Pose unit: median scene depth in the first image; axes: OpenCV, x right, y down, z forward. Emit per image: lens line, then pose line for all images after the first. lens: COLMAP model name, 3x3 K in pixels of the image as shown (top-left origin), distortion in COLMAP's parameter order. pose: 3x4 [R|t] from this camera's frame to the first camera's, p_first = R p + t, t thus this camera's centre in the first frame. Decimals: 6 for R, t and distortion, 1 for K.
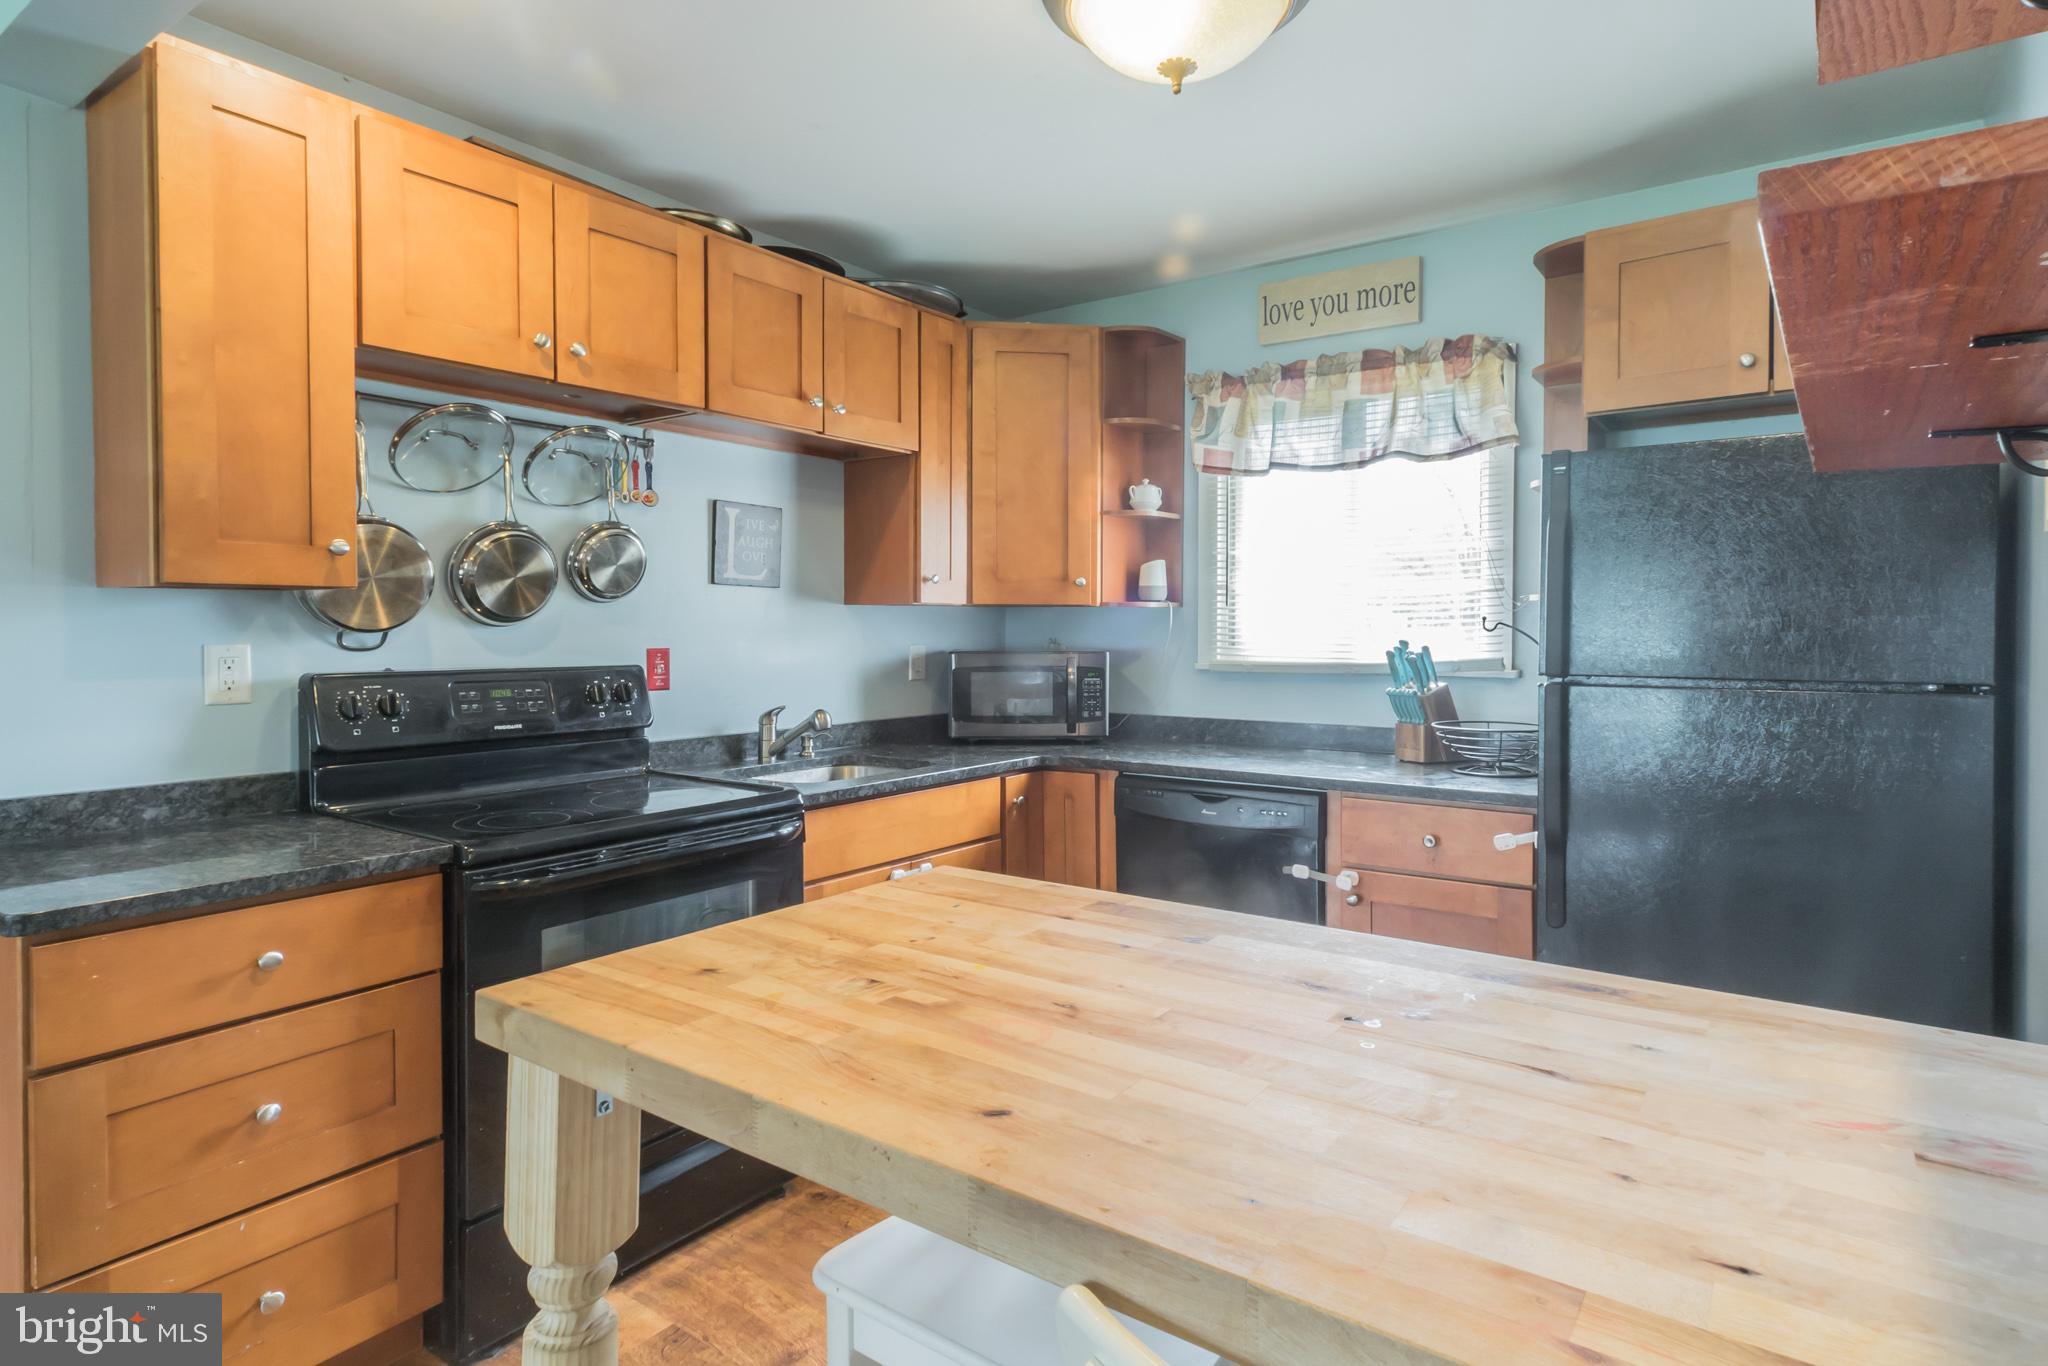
lens RADIAL K [[1078.6, 0, 1031.3], [0, 1078.6, 666.4], [0, 0, 1]] dist [0.005914, 0.003230]
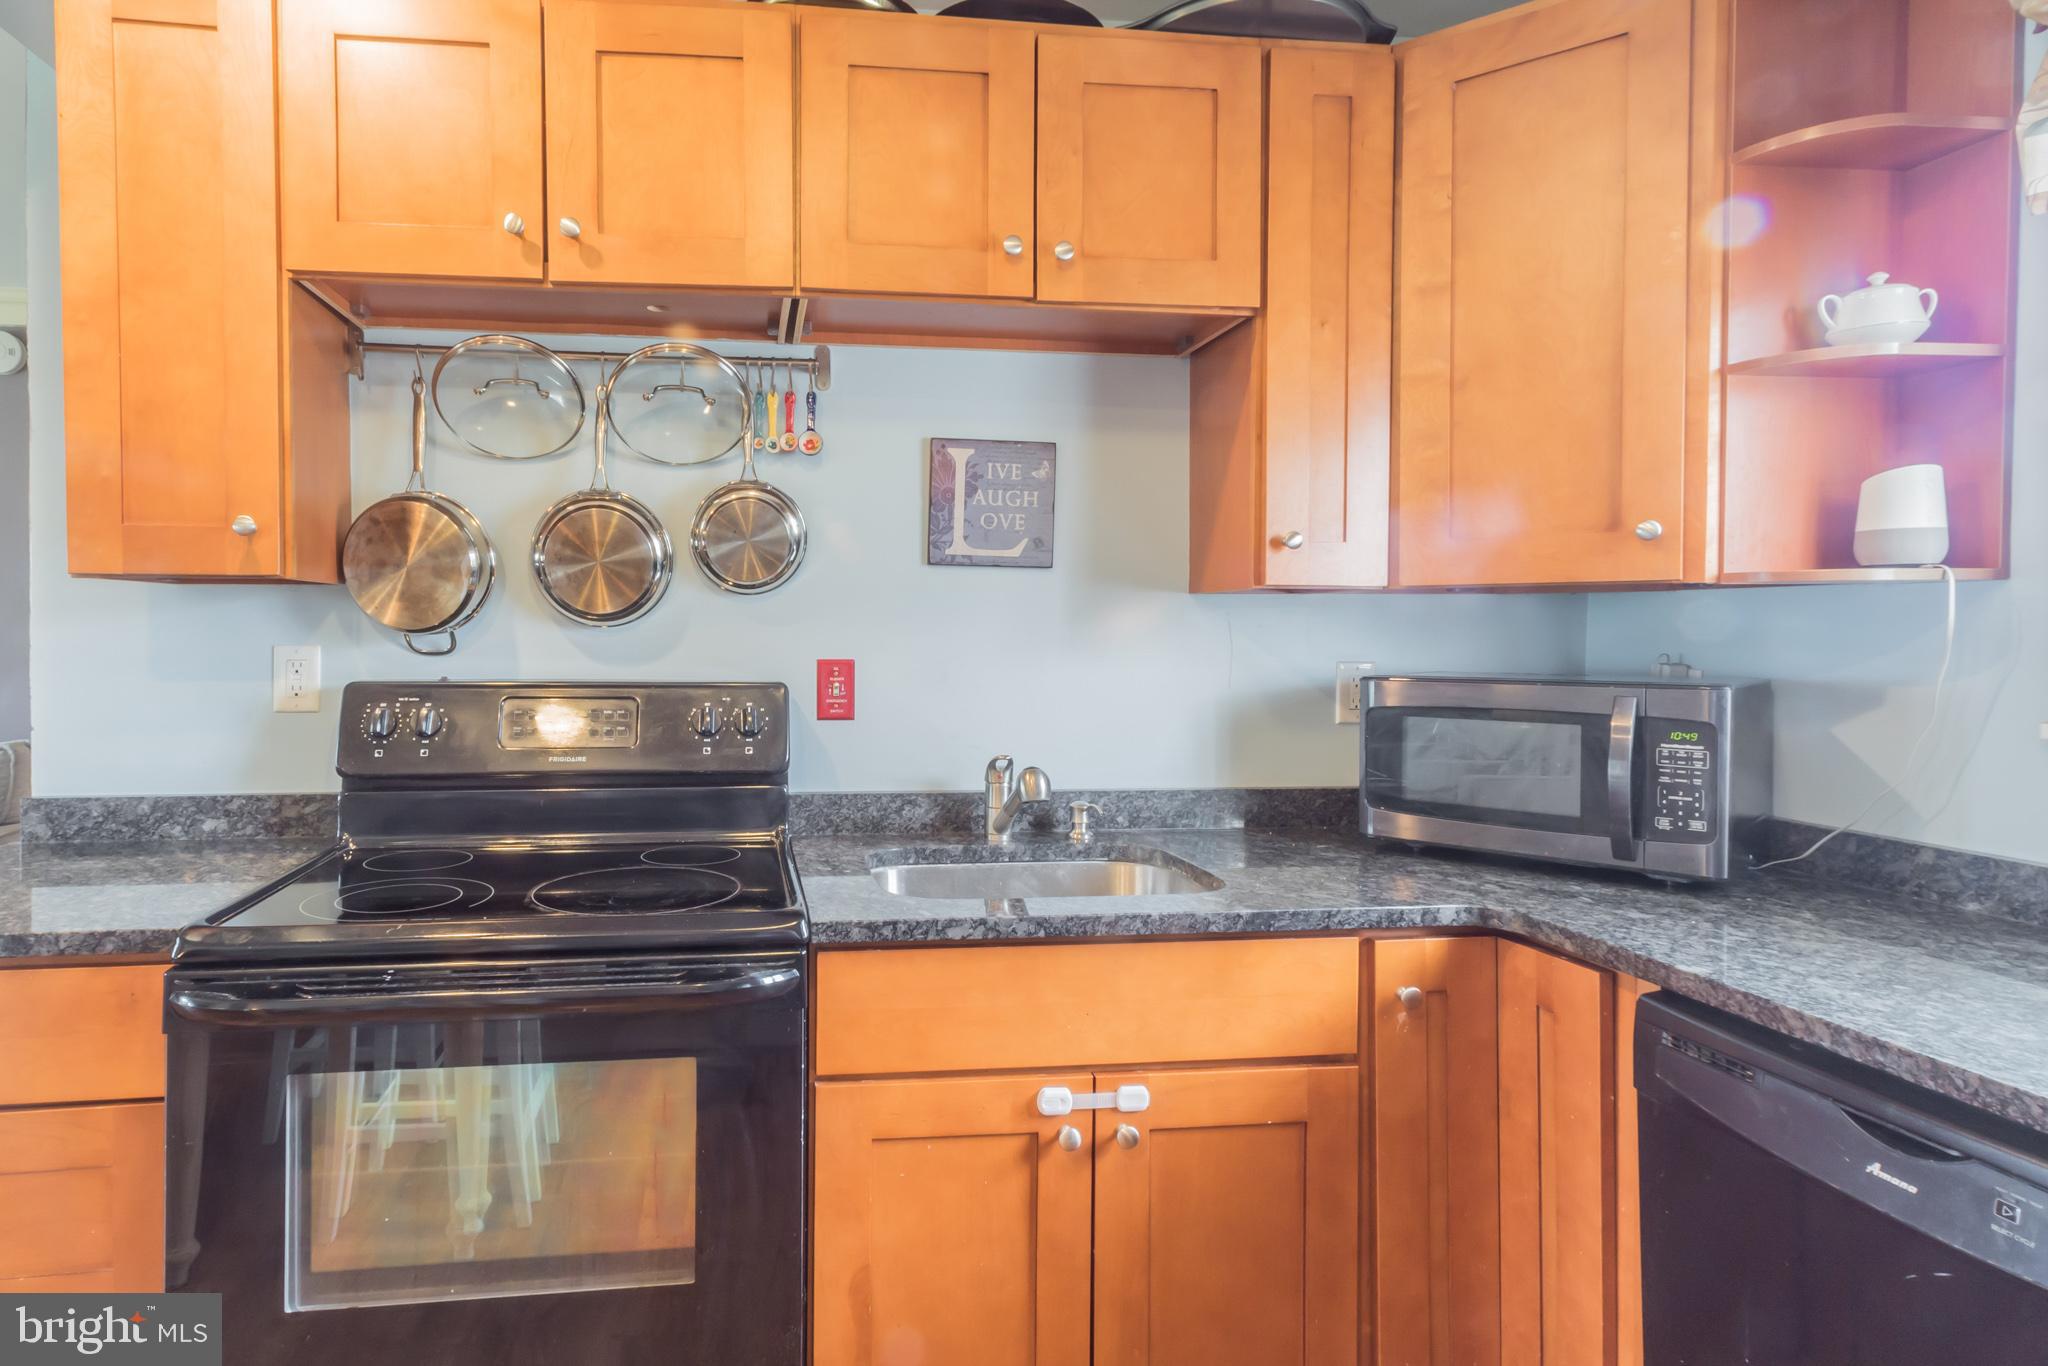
lens RADIAL K [[1078.6, 0, 1017.9], [0, 1078.6, 666.2], [0, 0, 1]] dist [0.005914, 0.003230]
pose [[0.680708, 0.021850, -0.732229, 0.224720], [-0.030486, 0.999534, 0.001485, -0.015776], [0.731920, 0.021311, 0.681057, 0.567645]]
